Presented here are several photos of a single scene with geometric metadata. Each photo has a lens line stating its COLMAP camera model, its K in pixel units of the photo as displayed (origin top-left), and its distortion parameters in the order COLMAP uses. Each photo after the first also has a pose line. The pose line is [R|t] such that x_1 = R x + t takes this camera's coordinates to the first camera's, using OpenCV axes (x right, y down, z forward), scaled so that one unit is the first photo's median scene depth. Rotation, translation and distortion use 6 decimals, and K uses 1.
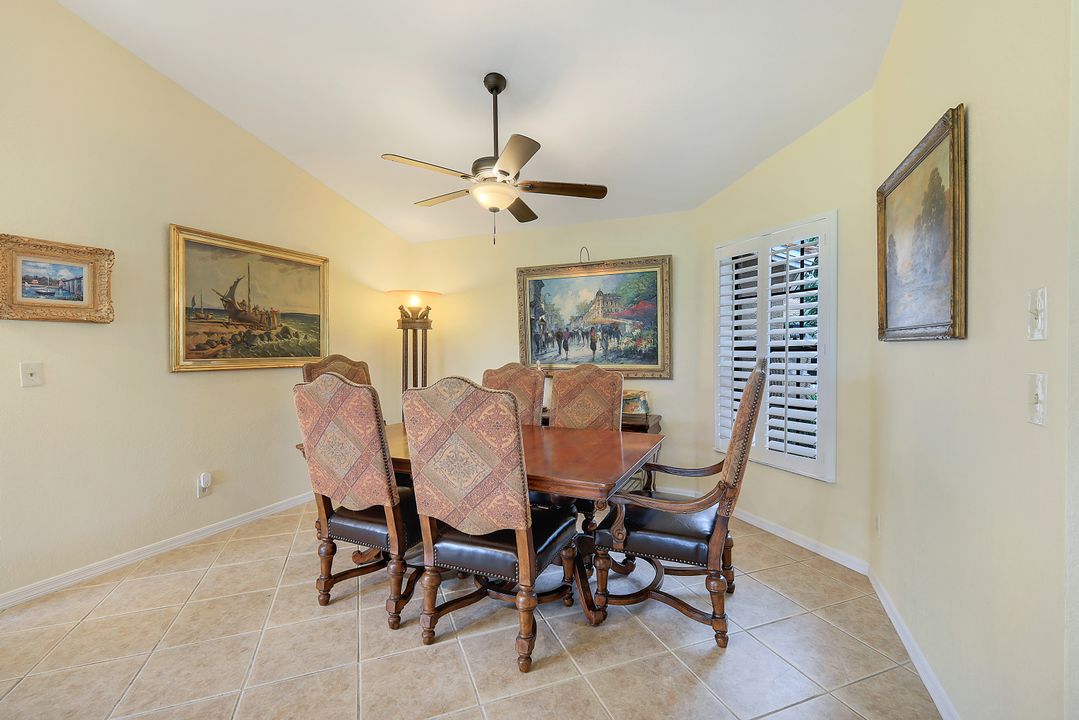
lens RADIAL K [[468.4, 0, 543.4], [0, 468.4, 356.1], [0, 0, 1]] dist [-0.001144, -0.000340]
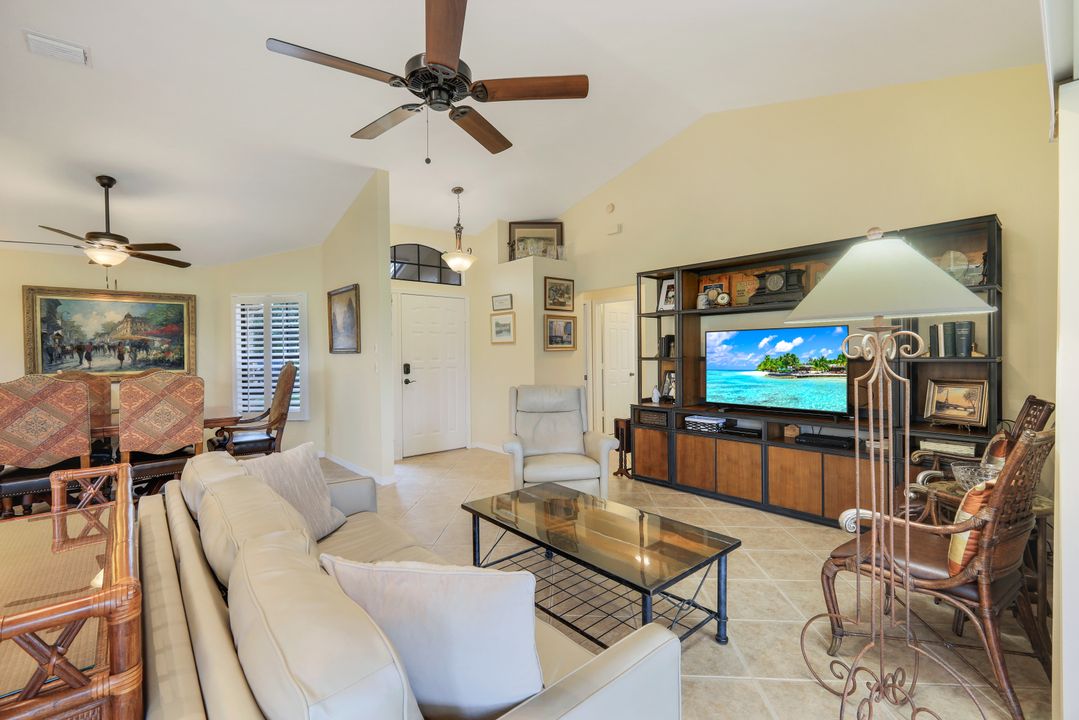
lens RADIAL K [[468.4, 0, 543.4], [0, 468.4, 356.1], [0, 0, 1]] dist [-0.001144, -0.000340]
pose [[0.413925, -0.006837, 0.910285, -0.574304], [0.026207, 0.999647, -0.004409, 0.011767], [-0.909933, 0.025681, 0.413958, -0.564168]]
